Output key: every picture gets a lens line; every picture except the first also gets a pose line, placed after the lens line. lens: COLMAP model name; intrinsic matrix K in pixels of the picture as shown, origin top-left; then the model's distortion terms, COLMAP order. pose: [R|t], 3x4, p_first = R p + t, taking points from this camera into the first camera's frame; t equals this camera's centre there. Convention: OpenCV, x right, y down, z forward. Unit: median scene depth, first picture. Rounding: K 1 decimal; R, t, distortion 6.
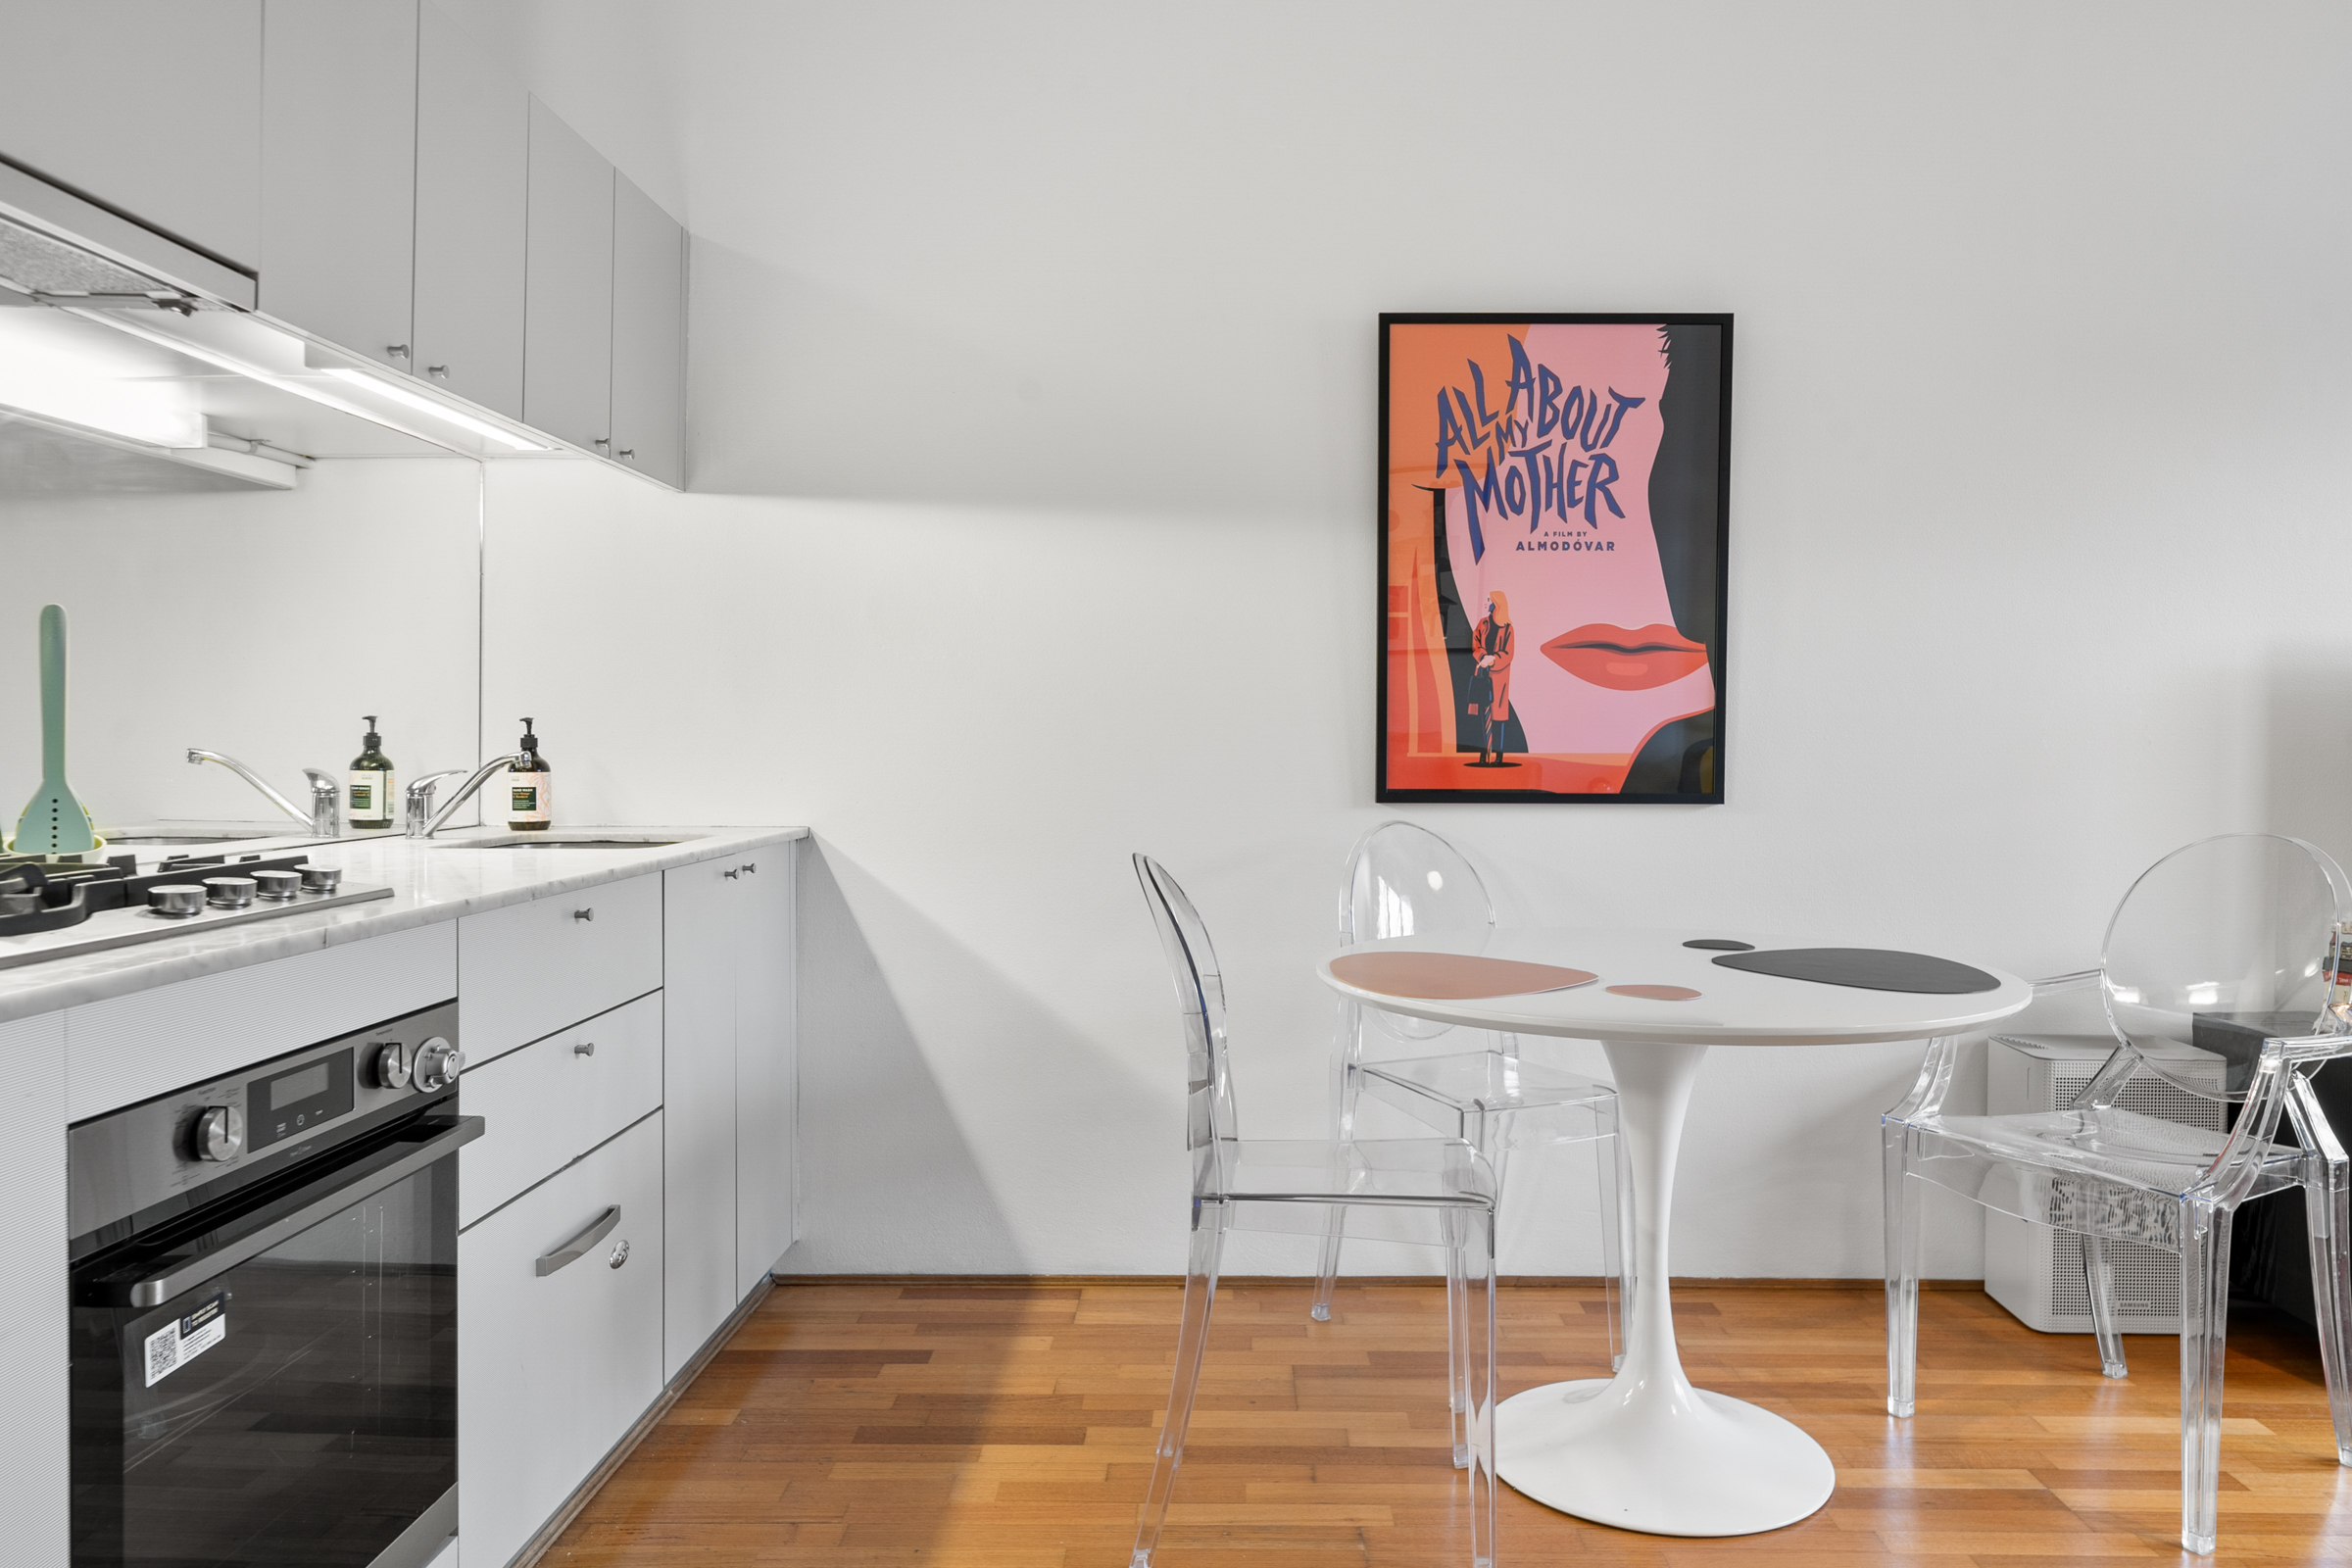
lens RADIAL K [[1638.8, 0, 1227.6], [0, 1638.8, 758.7], [0, 0, 1]] dist [0.005332, 0.001111]
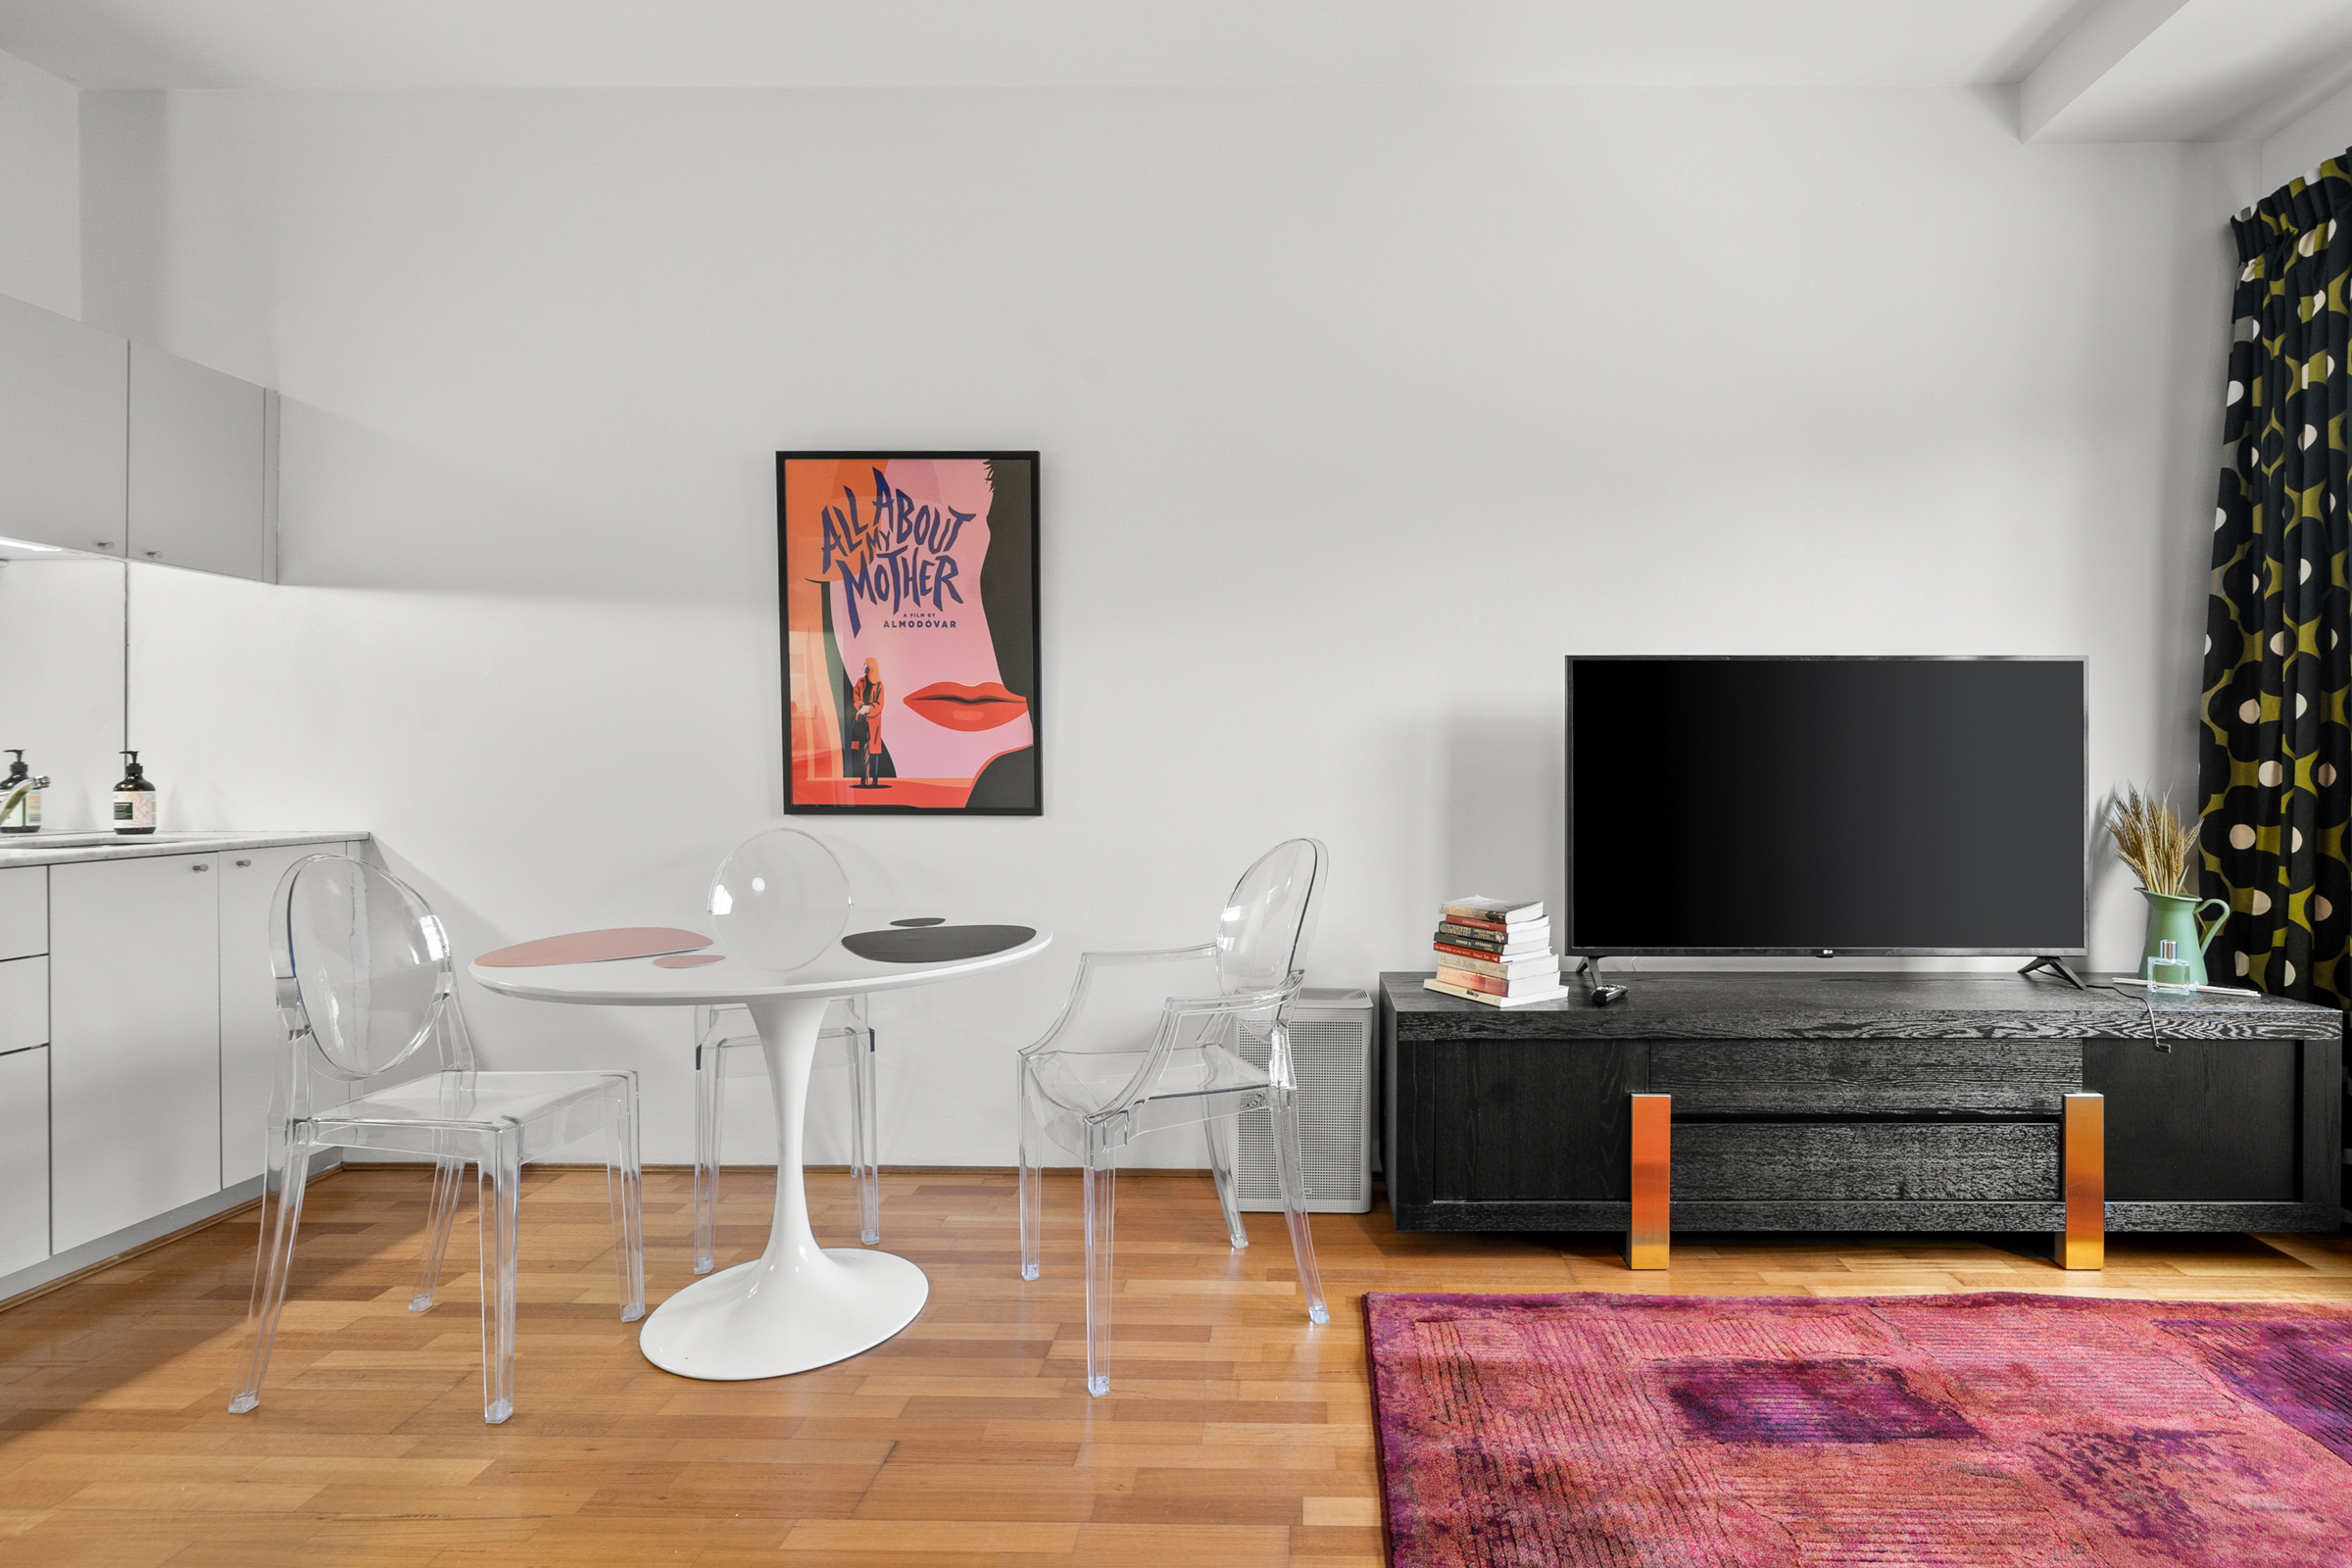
lens RADIAL K [[1114.9, 0, 1298.9], [0, 1114.9, 784.9], [0, 0, 1]] dist [-0.001907, 0.000987]
pose [[0.999964, 0.000863, -0.008435, 0.526778], [-0.000862, 1.000000, 0.000093, 0.001911], [0.008435, -0.000086, 0.999964, 0.087653]]
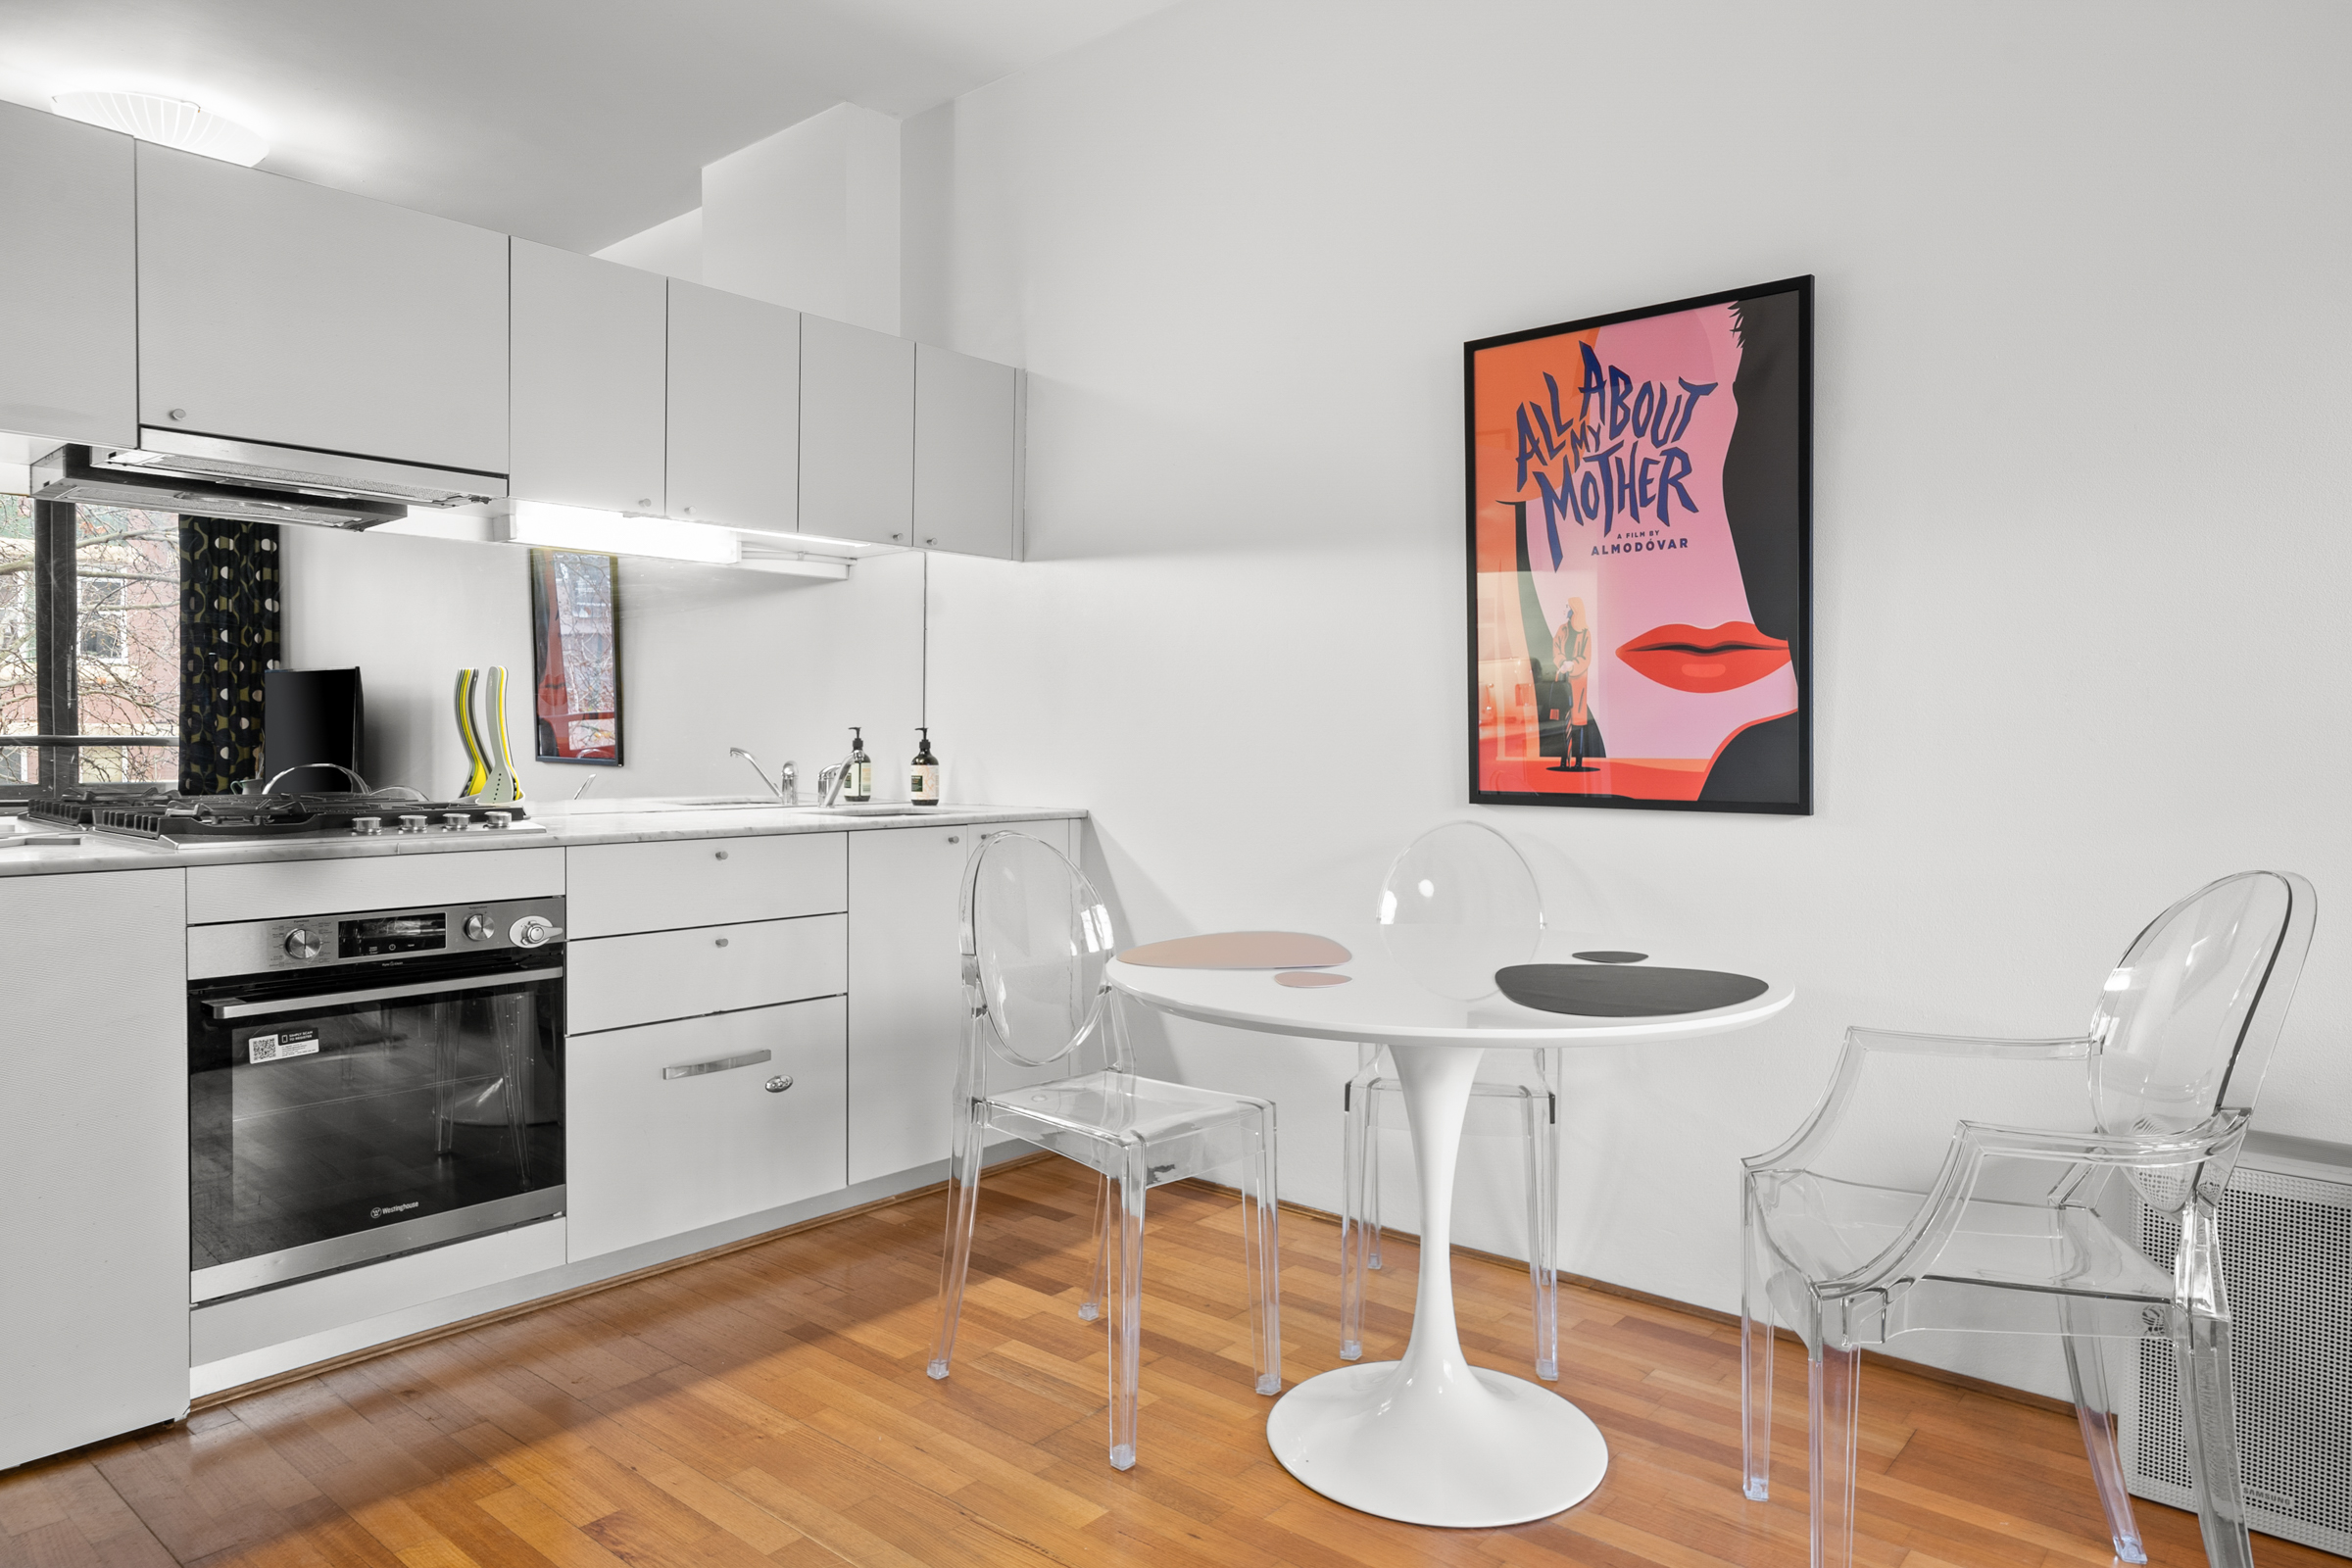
lens RADIAL K [[1461.5, 0, 1185.2], [0, 1461.5, 774.9], [0, 0, 1]] dist [0.002014, -0.000514]
pose [[0.763977, 0.014978, -0.645070, 0.566426], [-0.011070, 0.999888, 0.010106, 0.000756], [0.645149, -0.000580, 0.764057, 0.157861]]
